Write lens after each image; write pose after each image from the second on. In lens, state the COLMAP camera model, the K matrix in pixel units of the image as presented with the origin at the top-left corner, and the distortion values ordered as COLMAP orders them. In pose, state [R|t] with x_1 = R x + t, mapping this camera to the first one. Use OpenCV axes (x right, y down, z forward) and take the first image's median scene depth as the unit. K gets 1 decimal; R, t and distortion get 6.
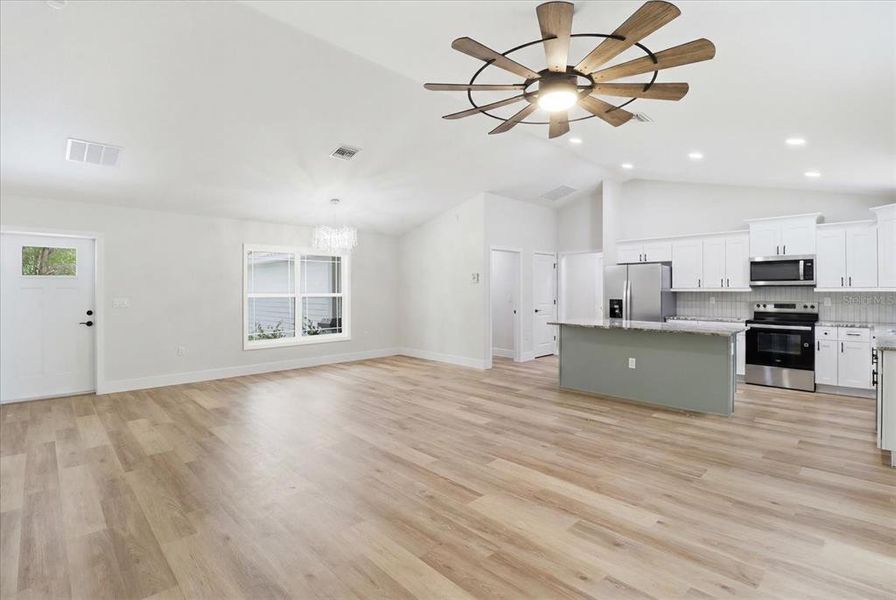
lens RADIAL K [[422.5, 0, 441.9], [0, 422.5, 289.7], [0, 0, 1]] dist [0.001645, -0.009972]
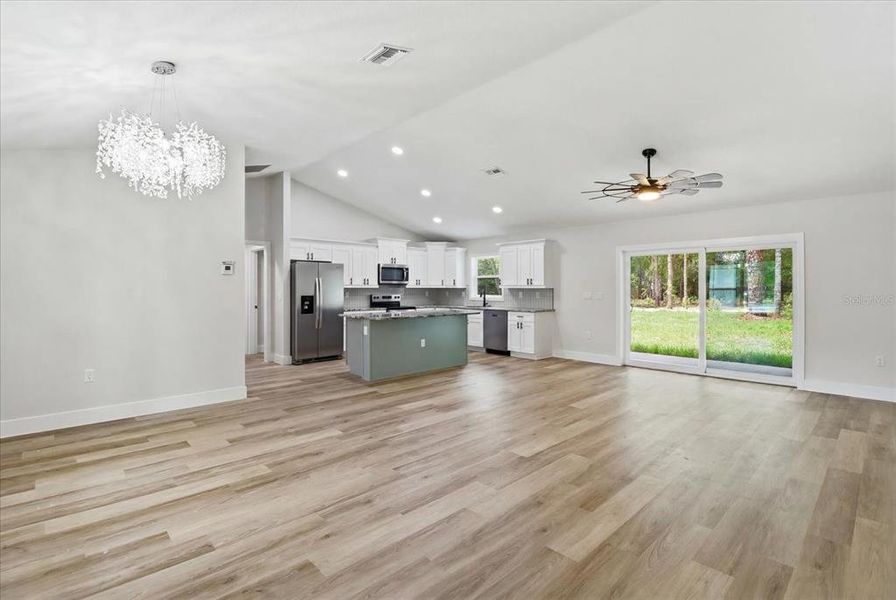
lens RADIAL K [[422.5, 0, 441.9], [0, 422.5, 289.7], [0, 0, 1]] dist [0.001645, -0.009972]
pose [[0.016481, -0.001890, 0.999862, -0.698650], [-0.002236, 0.999996, 0.001927, 0.006940], [-0.999862, -0.002267, 0.016477, 0.765109]]
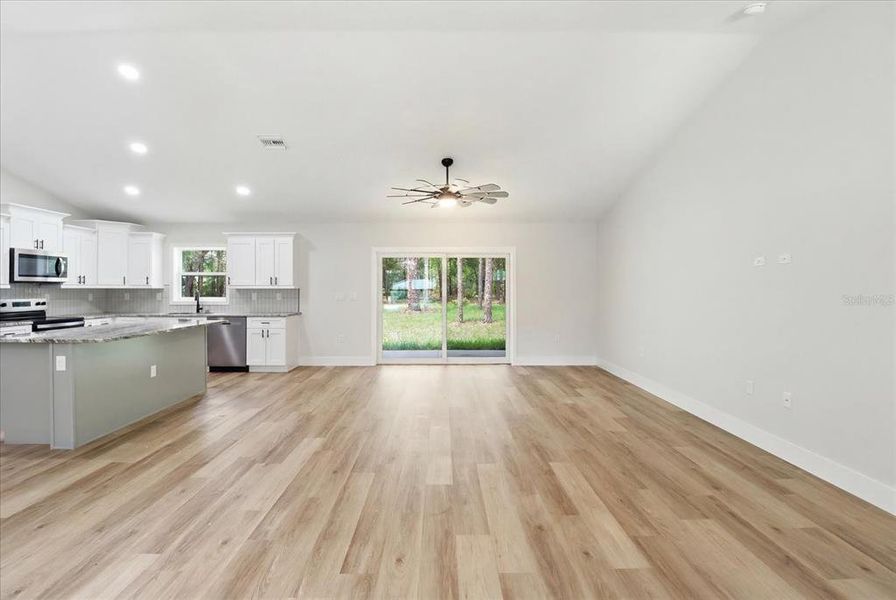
lens RADIAL K [[422.5, 0, 441.9], [0, 422.5, 289.7], [0, 0, 1]] dist [0.001645, -0.009972]
pose [[-0.721599, -0.001092, 0.692310, -0.475629], [-0.000097, 0.999999, 0.001476, 0.004915], [-0.692311, 0.000998, -0.721599, 1.009778]]
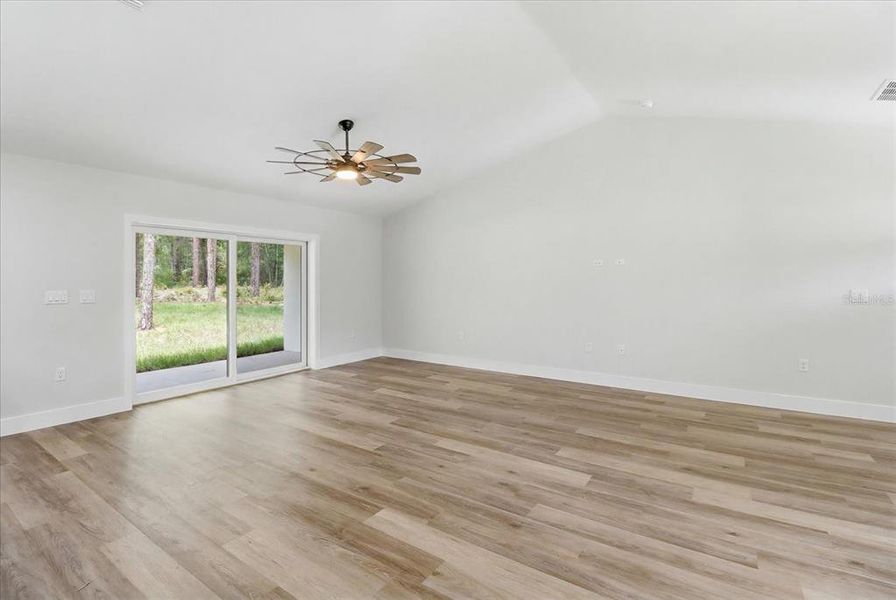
lens RADIAL K [[422.5, 0, 441.9], [0, 422.5, 289.7], [0, 0, 1]] dist [0.001645, -0.009972]
pose [[-0.978502, 0.005083, -0.206172, 0.095756], [0.001610, 0.999854, 0.017011, 0.005740], [0.206229, 0.016314, -0.978368, 1.086342]]
